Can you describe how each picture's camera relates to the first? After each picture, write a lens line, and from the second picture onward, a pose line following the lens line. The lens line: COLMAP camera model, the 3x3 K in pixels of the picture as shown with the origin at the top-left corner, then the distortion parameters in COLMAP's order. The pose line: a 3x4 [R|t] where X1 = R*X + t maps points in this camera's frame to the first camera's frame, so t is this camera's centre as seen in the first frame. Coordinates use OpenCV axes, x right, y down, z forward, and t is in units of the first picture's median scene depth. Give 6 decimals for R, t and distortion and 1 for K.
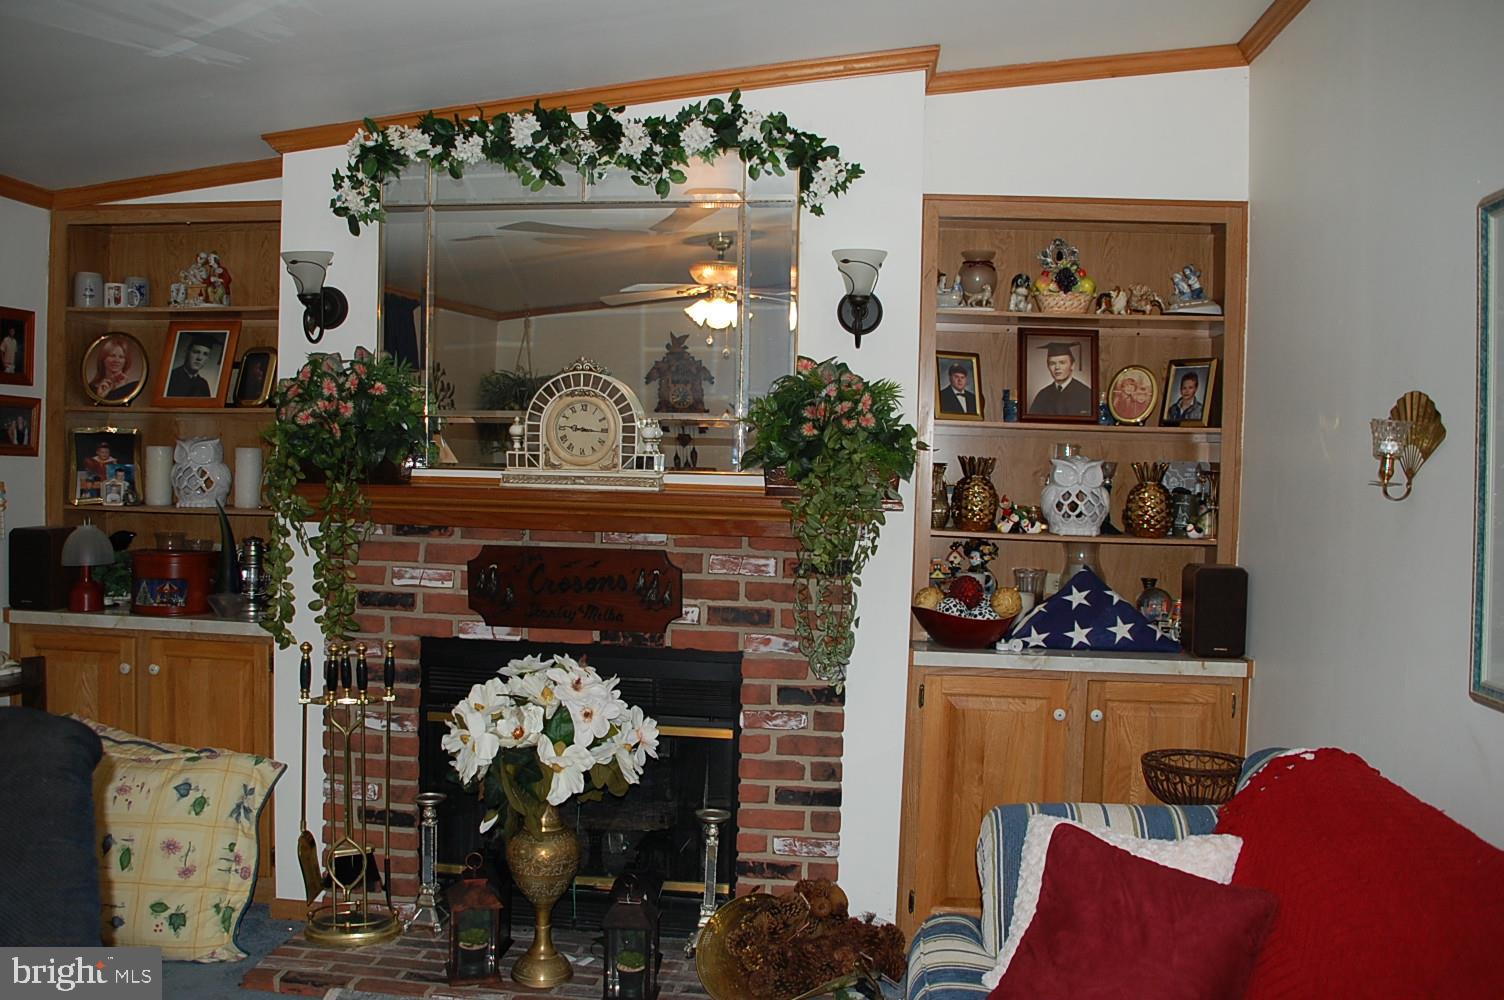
lens RADIAL K [[1257.0, 0, 738.5], [0, 1257.0, 483.4], [0, 0, 1]] dist [-0.154861, 0.136159]
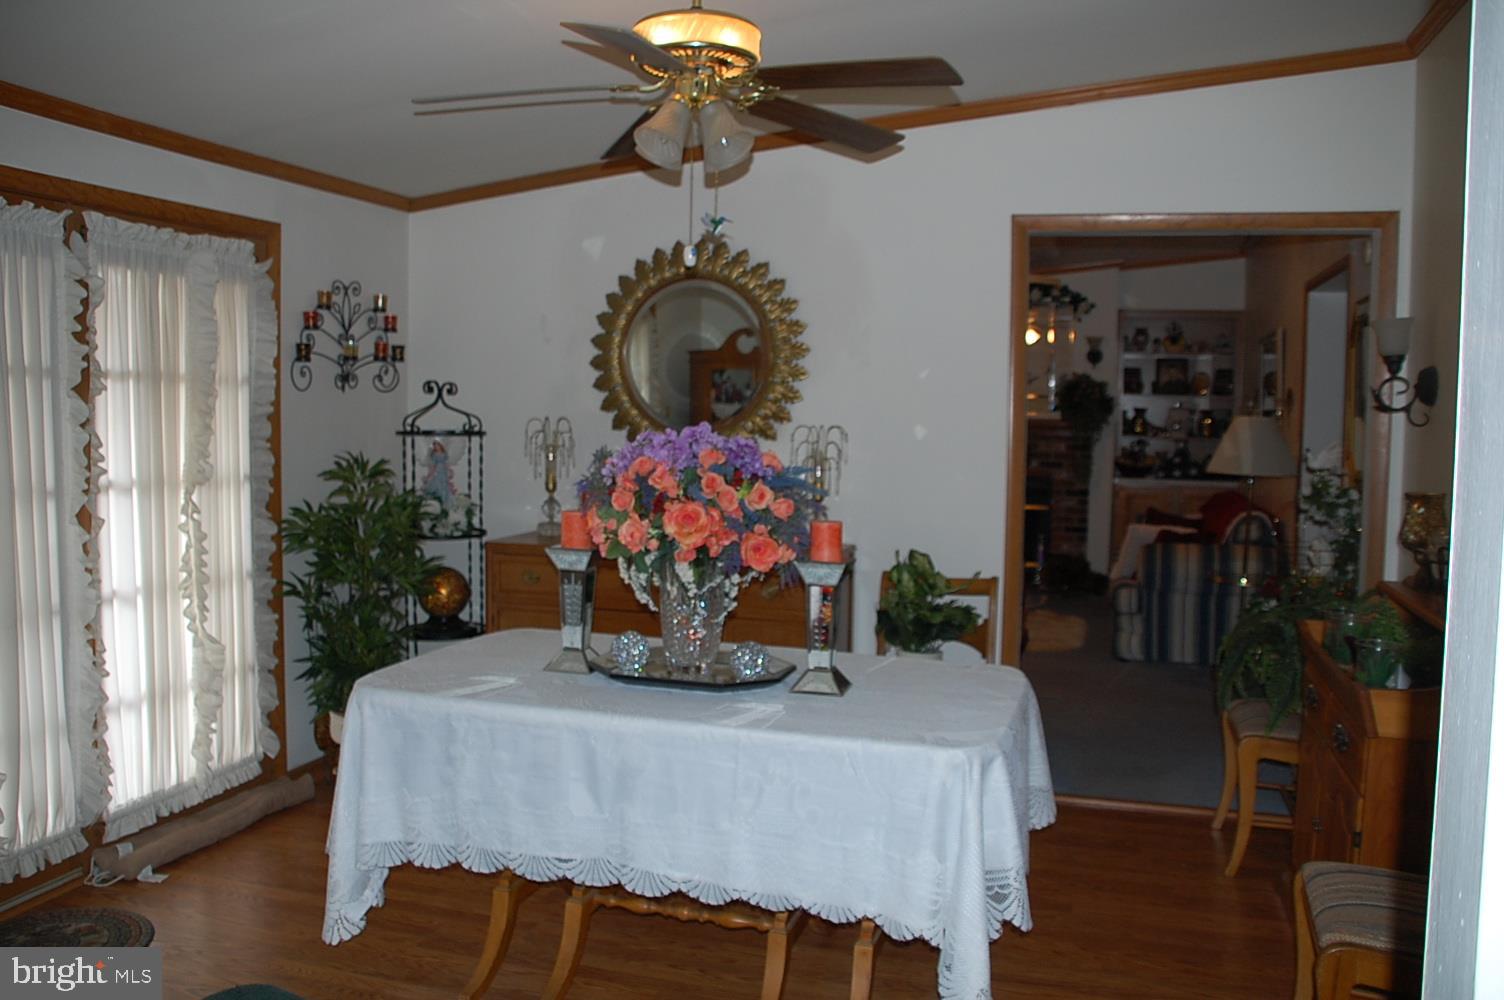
lens RADIAL K [[1257.0, 0, 738.5], [0, 1257.0, 483.4], [0, 0, 1]] dist [-0.154861, 0.136159]
pose [[0.983583, 0.000967, -0.180456, -0.184070], [0.005664, 0.999328, 0.036223, 0.042741], [0.180369, -0.036650, 0.982916, -1.866697]]
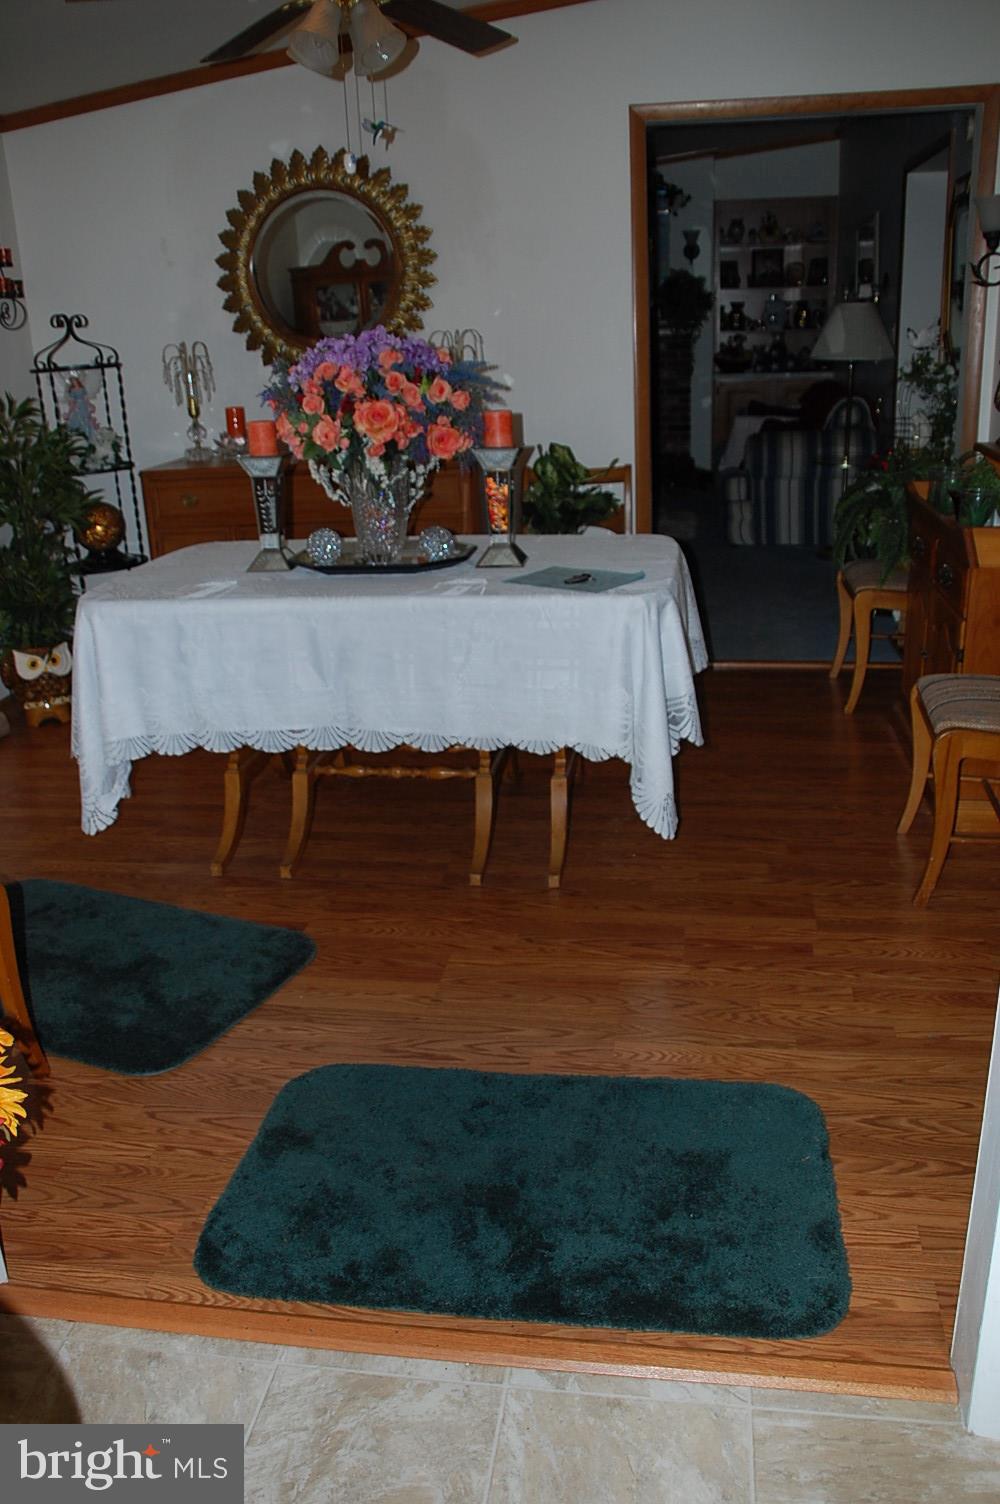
lens RADIAL K [[1257.0, 0, 496.1], [0, 1257.0, 766.1], [0, 0, 1]] dist [-0.154861, 0.136159]
pose [[0.996699, -0.051861, -0.062456, -0.224987], [0.069089, 0.945859, 0.317141, 0.053372], [0.042627, -0.320409, 0.946320, -1.958170]]
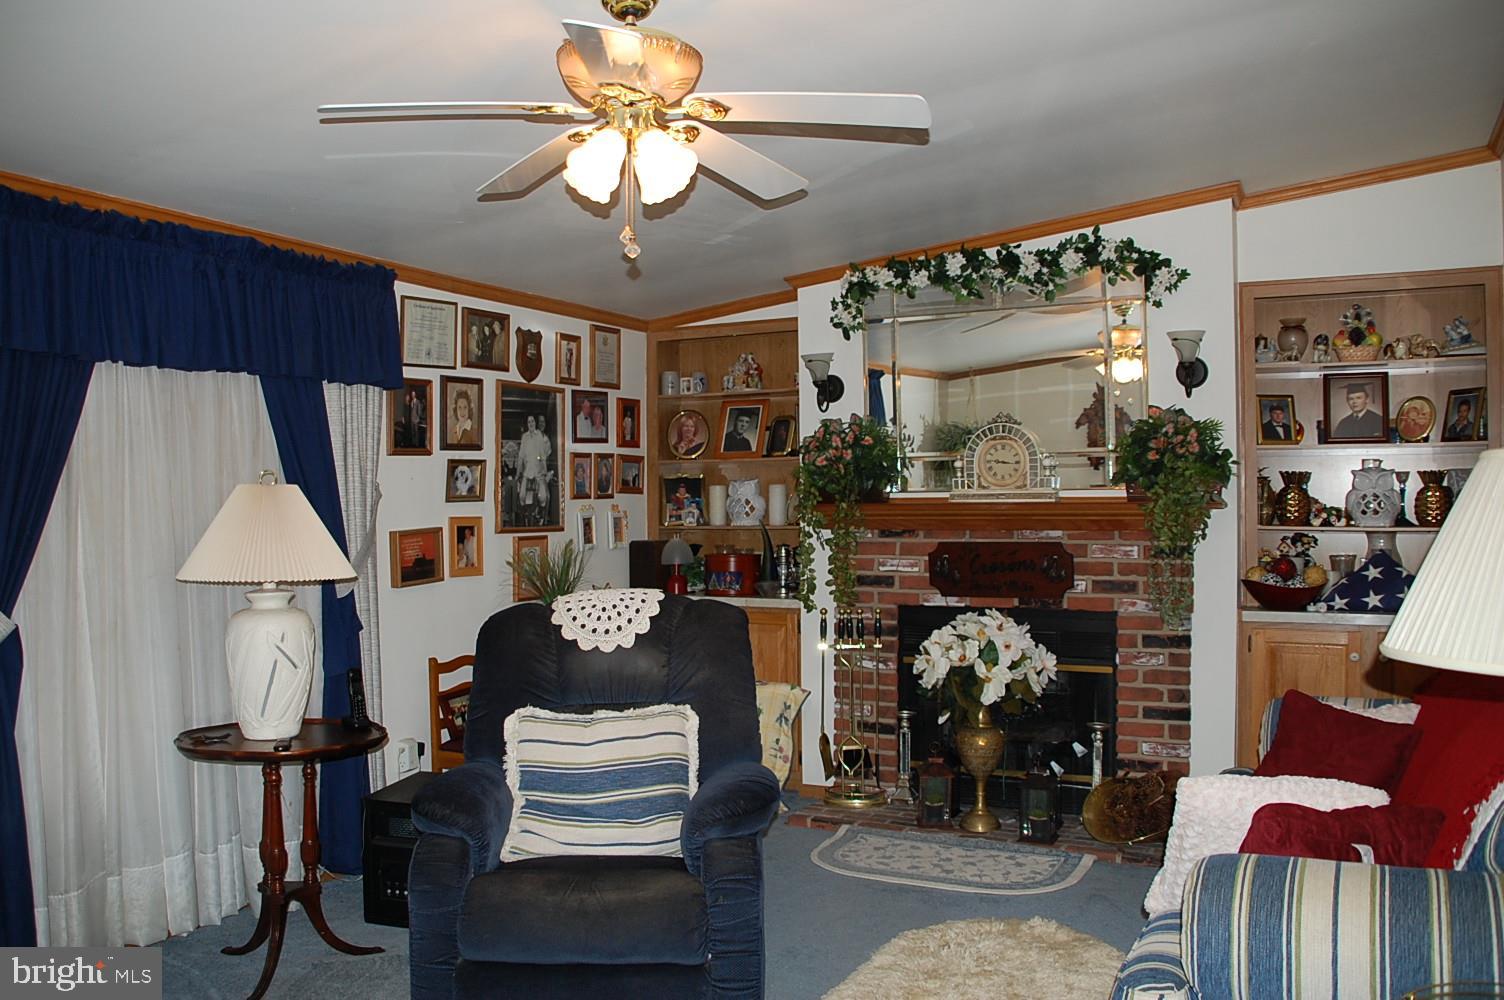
lens RADIAL K [[1257.0, 0, 738.5], [0, 1257.0, 483.4], [0, 0, 1]] dist [-0.154861, 0.136159]
pose [[0.934201, -0.035498, -0.354978, 0.107155], [0.022083, 0.998883, -0.041773, 0.037019], [0.356064, 0.031186, 0.933941, -0.491021]]
